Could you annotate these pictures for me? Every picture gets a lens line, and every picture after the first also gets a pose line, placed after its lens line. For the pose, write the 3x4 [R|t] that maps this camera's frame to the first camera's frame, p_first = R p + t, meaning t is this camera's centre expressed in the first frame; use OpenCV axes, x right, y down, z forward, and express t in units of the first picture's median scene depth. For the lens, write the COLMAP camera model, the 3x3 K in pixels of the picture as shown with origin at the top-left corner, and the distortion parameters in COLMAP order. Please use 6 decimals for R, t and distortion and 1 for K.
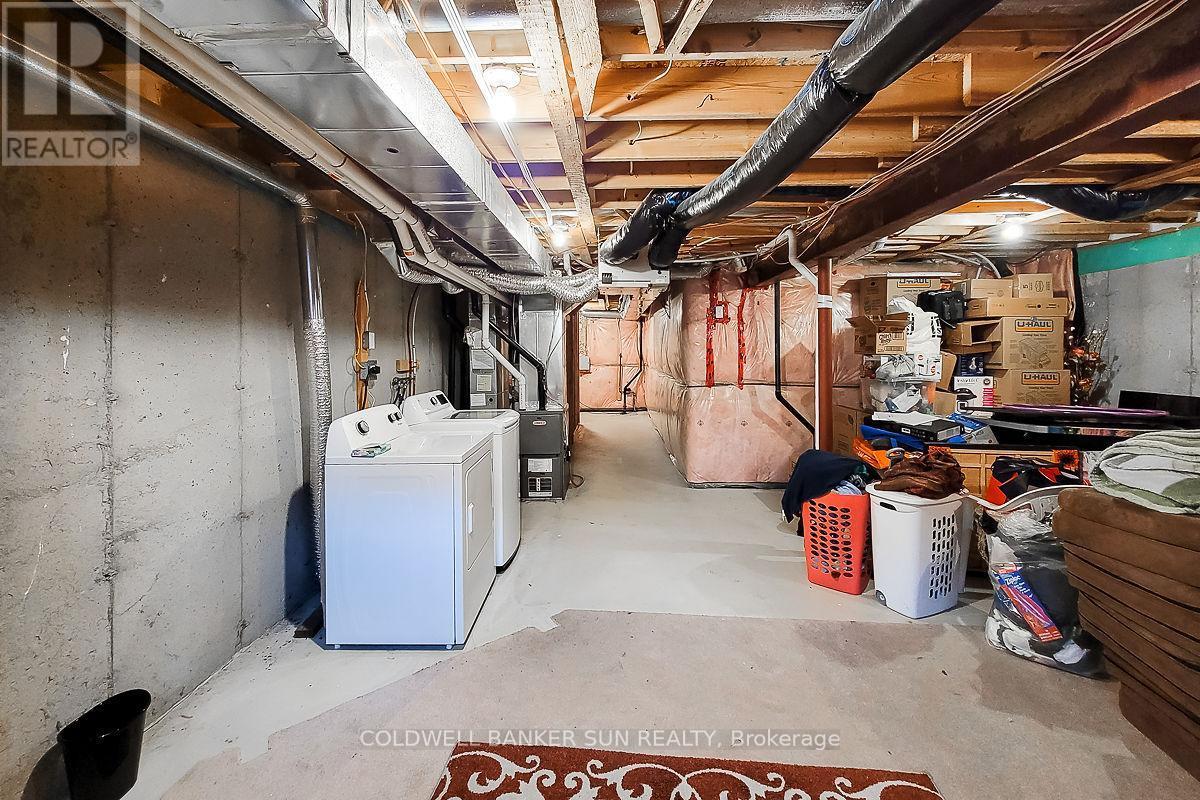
lens RADIAL K [[506.6, 0, 586.1], [0, 506.6, 350.8], [0, 0, 1]] dist [0.001016, -0.000188]
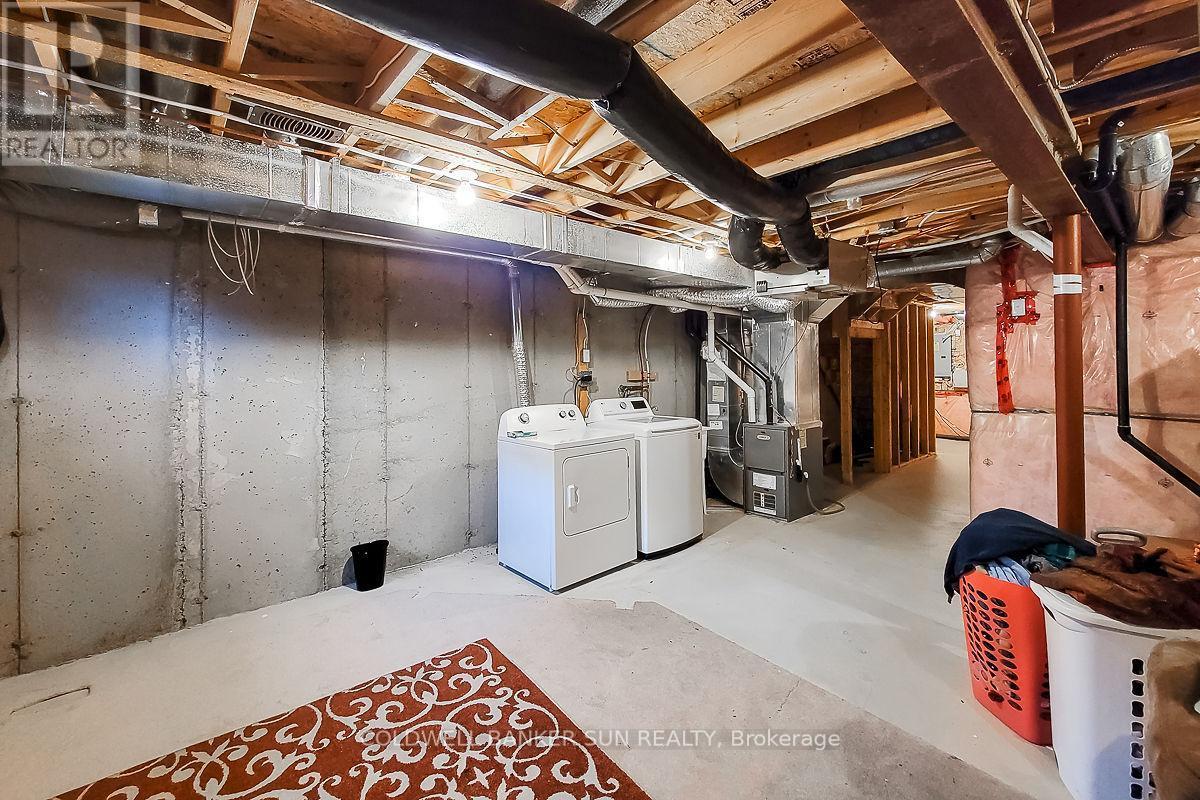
lens RADIAL K [[501.7, 0, 598.7], [0, 501.7, 359.9], [0, 0, 1]] dist [0.000715, -0.000261]
pose [[0.683822, -0.009275, -0.729590, 0.630588], [0.002722, 0.999945, -0.010161, 0.003087], [0.729644, 0.004962, 0.683810, 0.166892]]
